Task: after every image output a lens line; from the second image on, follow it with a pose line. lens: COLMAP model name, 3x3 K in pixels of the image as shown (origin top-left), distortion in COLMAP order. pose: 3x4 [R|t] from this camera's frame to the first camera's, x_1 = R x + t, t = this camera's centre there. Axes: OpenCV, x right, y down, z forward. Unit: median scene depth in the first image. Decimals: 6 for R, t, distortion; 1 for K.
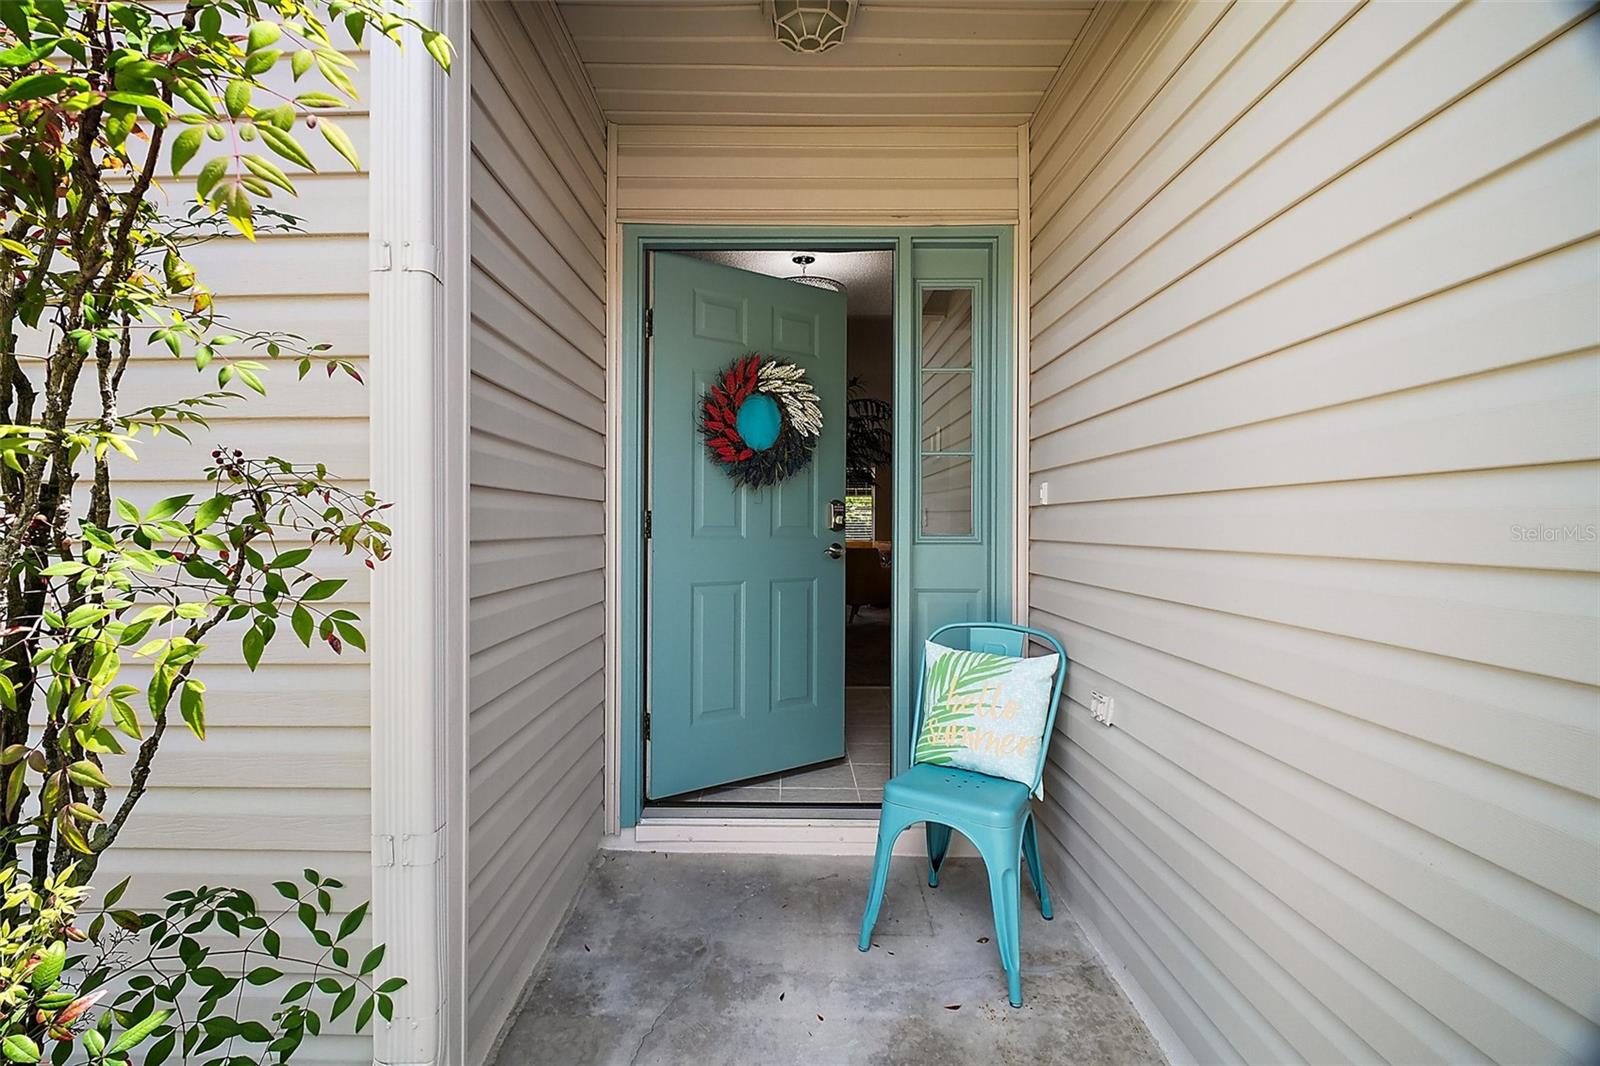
lens RADIAL K [[741.2, 0, 785.8], [0, 741.2, 528.2], [0, 0, 1]] dist [0.000477, -0.009213]
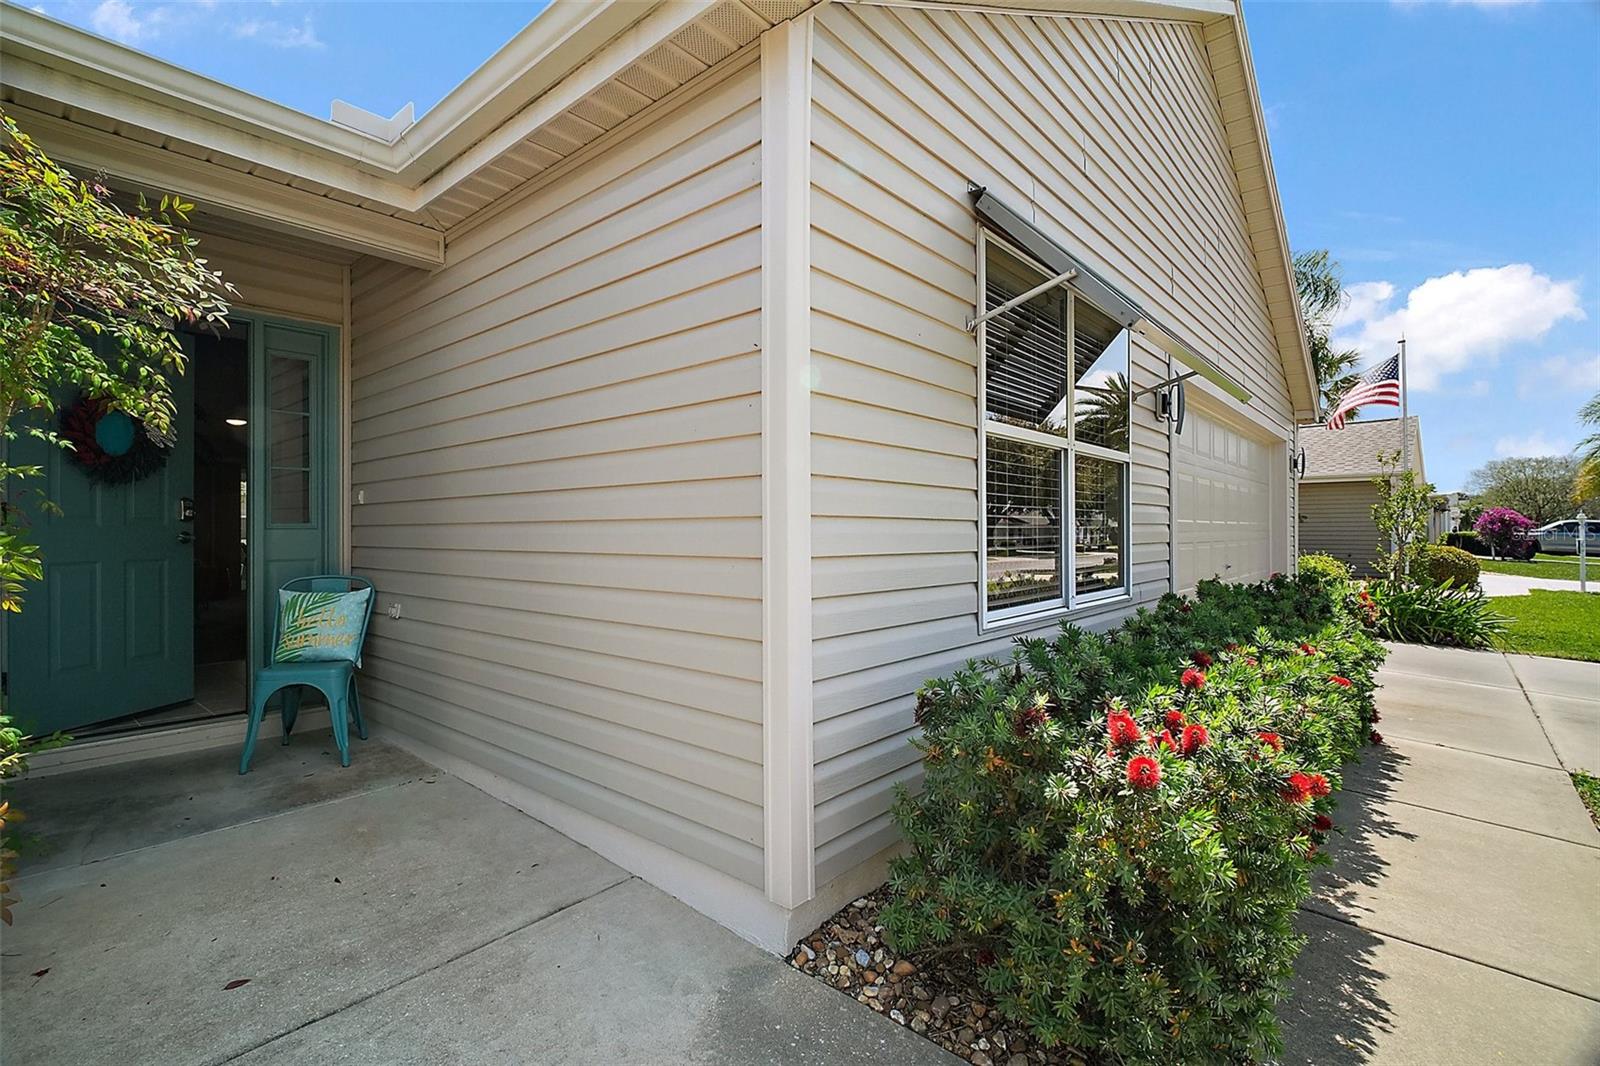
lens RADIAL K [[741.2, 0, 785.8], [0, 741.2, 528.2], [0, 0, 1]] dist [0.000477, -0.009213]
pose [[0.659222, -0.002913, 0.751943, -0.299929], [0.007753, 0.999966, -0.002923, 0.038305], [-0.751908, 0.007757, 0.659222, -0.891389]]
